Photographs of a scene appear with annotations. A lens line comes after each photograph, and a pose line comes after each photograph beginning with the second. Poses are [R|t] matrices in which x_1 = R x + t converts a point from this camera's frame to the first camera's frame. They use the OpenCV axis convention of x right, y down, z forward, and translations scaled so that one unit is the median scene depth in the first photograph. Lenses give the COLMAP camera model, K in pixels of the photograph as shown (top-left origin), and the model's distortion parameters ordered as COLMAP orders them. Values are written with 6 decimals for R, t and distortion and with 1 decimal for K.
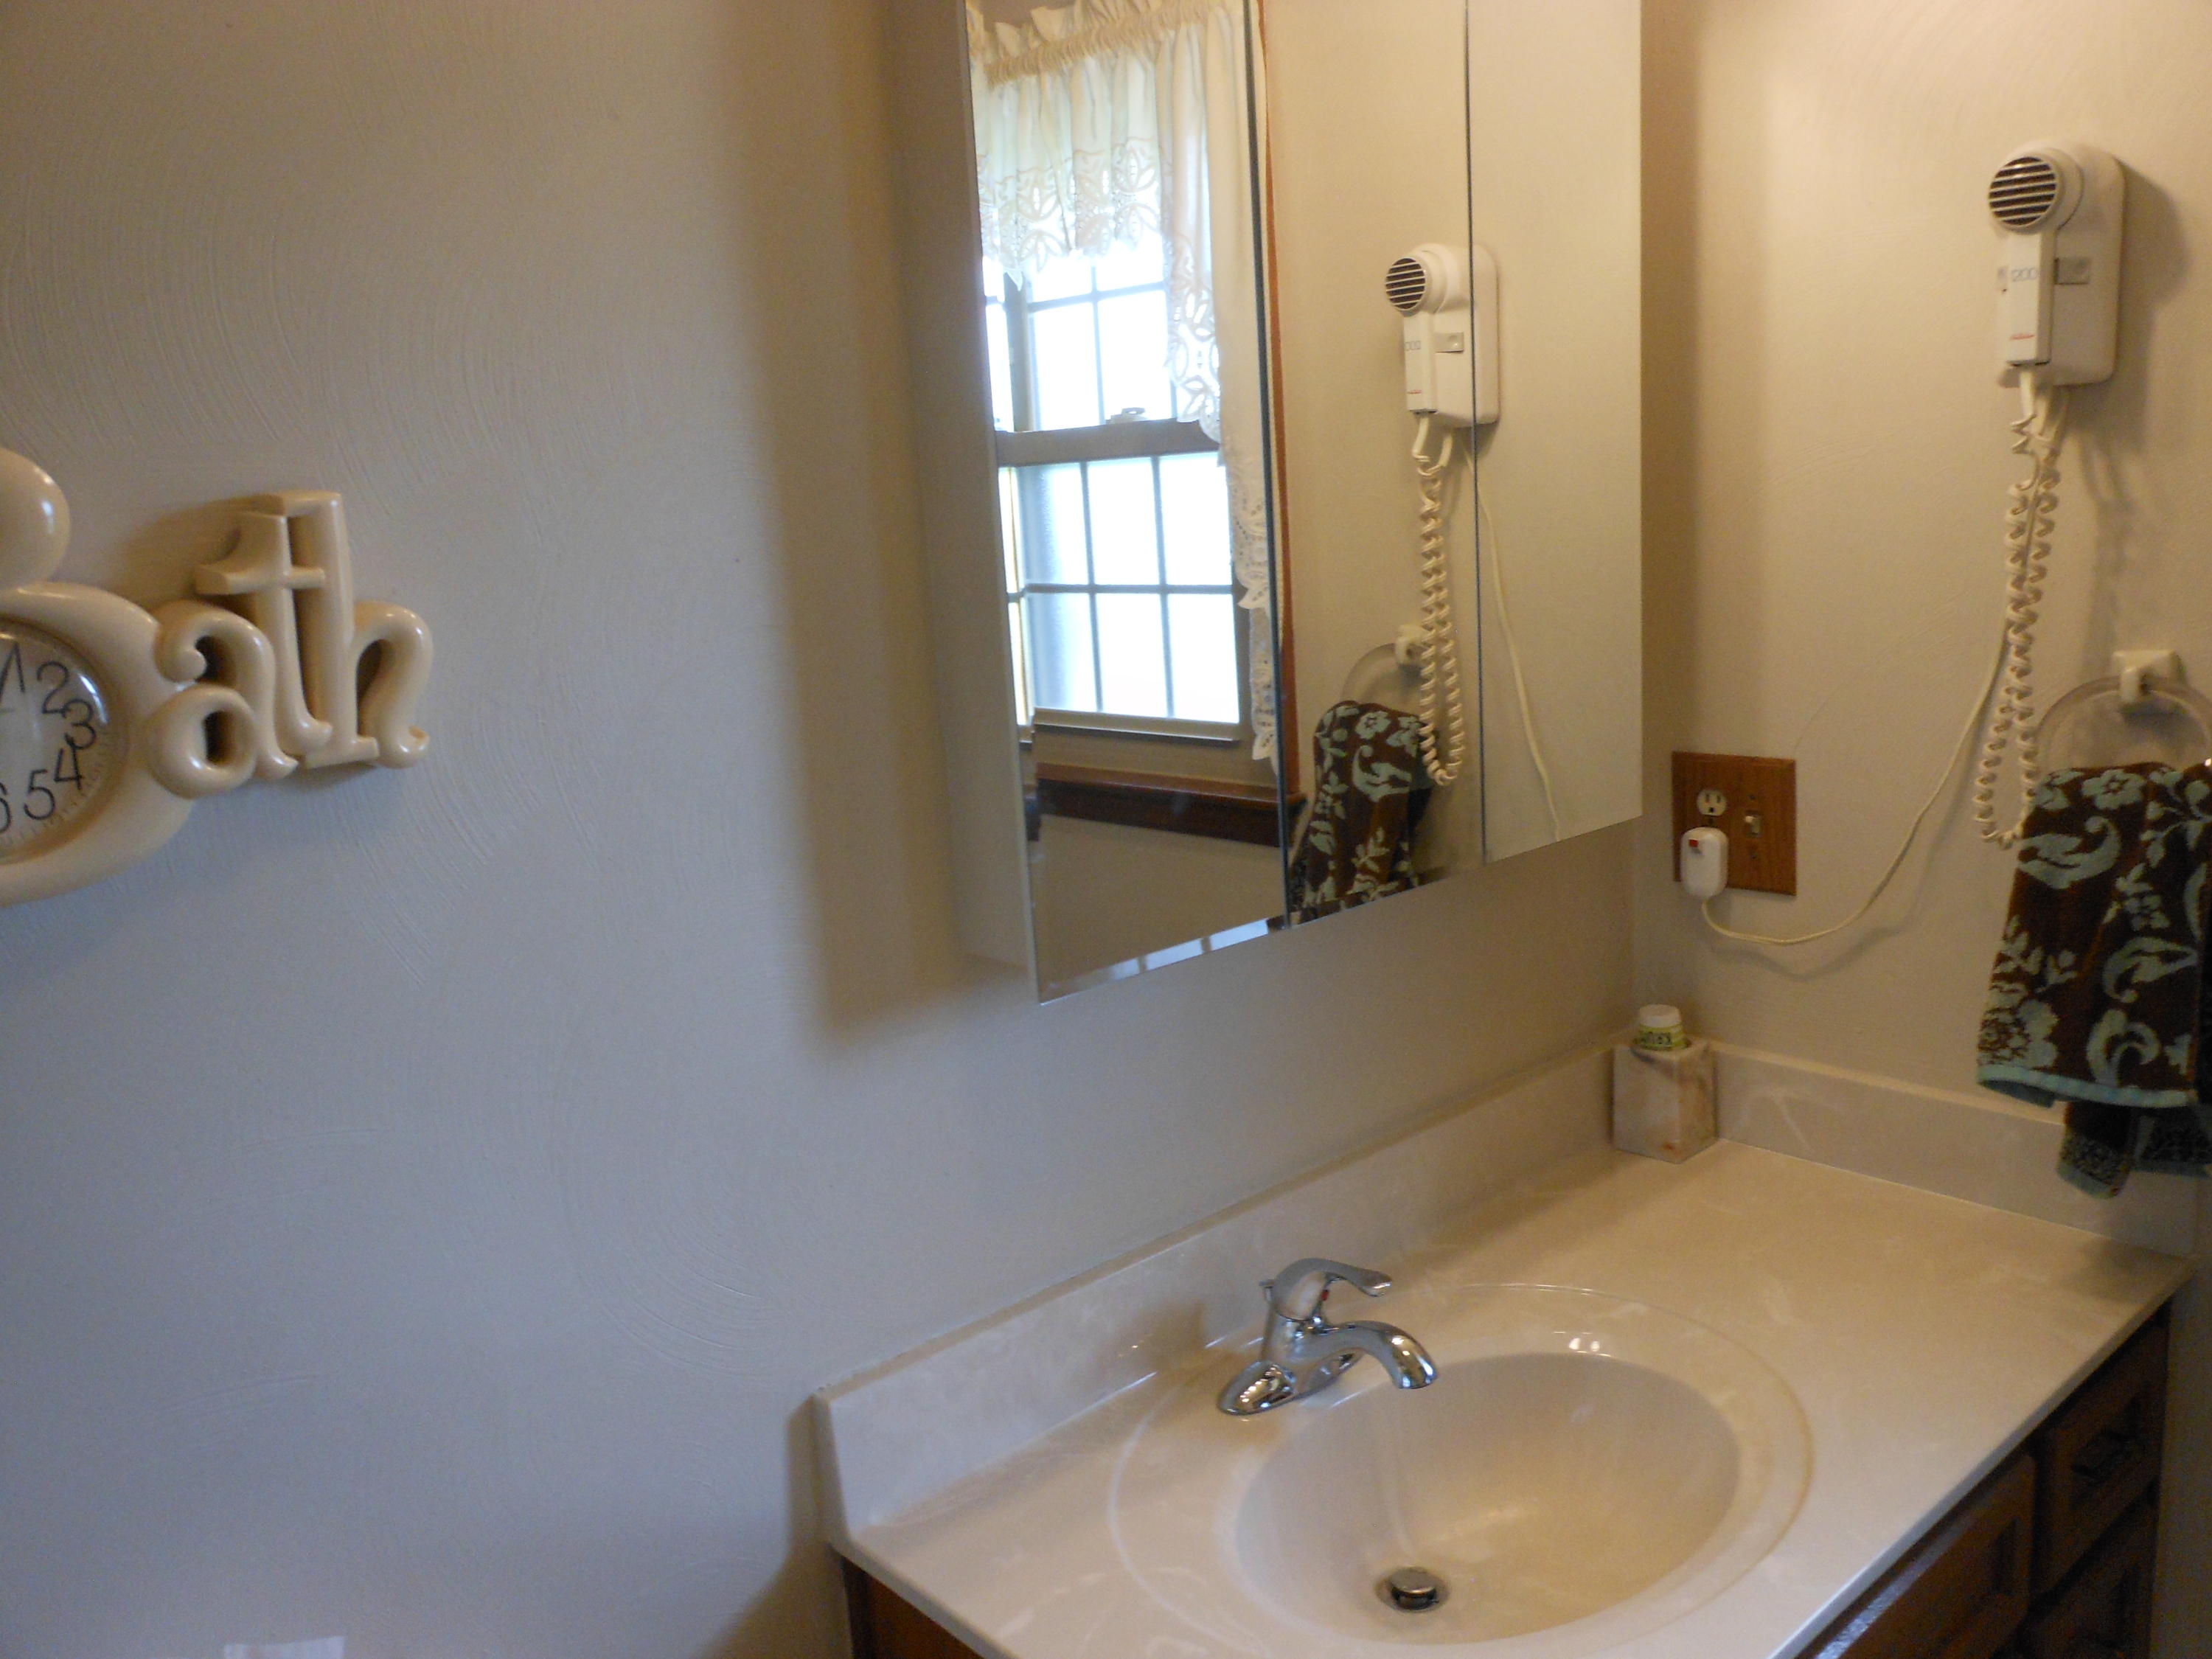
lens RADIAL K [[1803.9, 0, 1106.0], [0, 1803.9, 829.5], [0, 0, 1]] dist [-0.030002, 0.062860]
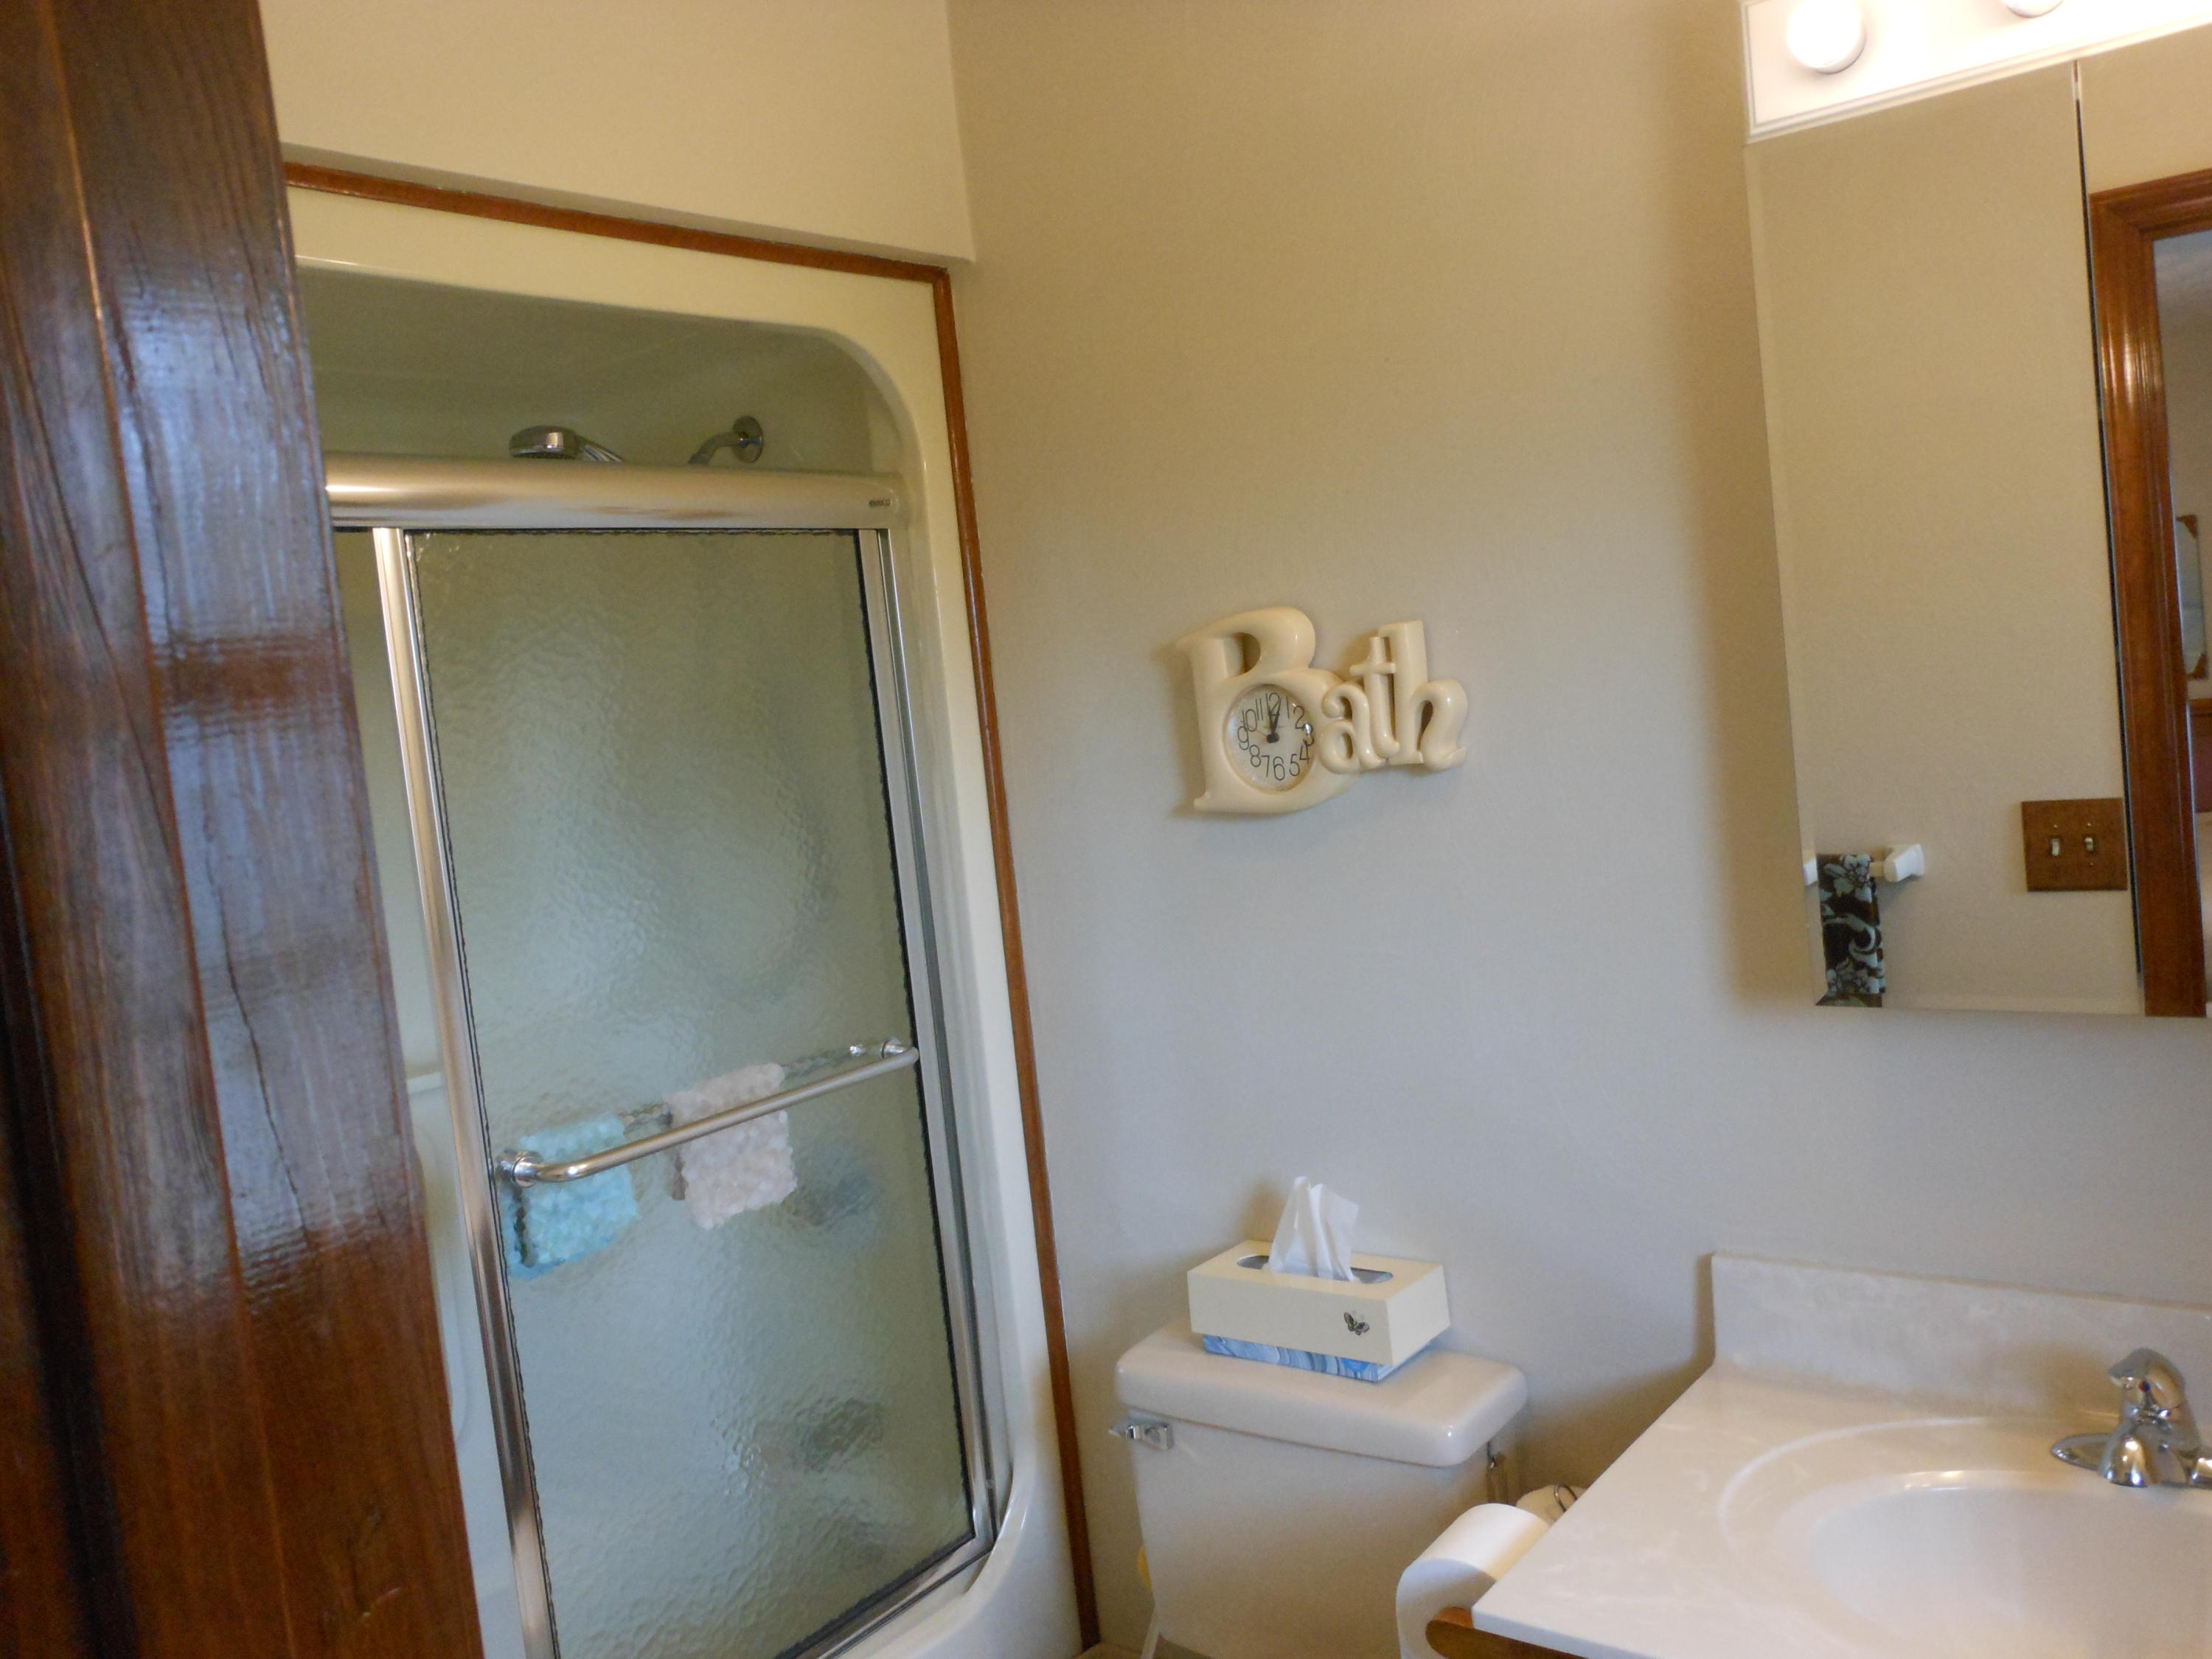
lens RADIAL K [[1803.9, 0, 1106.0], [0, 1803.9, 829.5], [0, 0, 1]] dist [-0.030002, 0.062860]
pose [[0.204189, 0.124576, -0.970972, 1.425599], [-0.110270, 0.988484, 0.103634, -0.135914], [0.972701, 0.085908, 0.215575, 0.290010]]
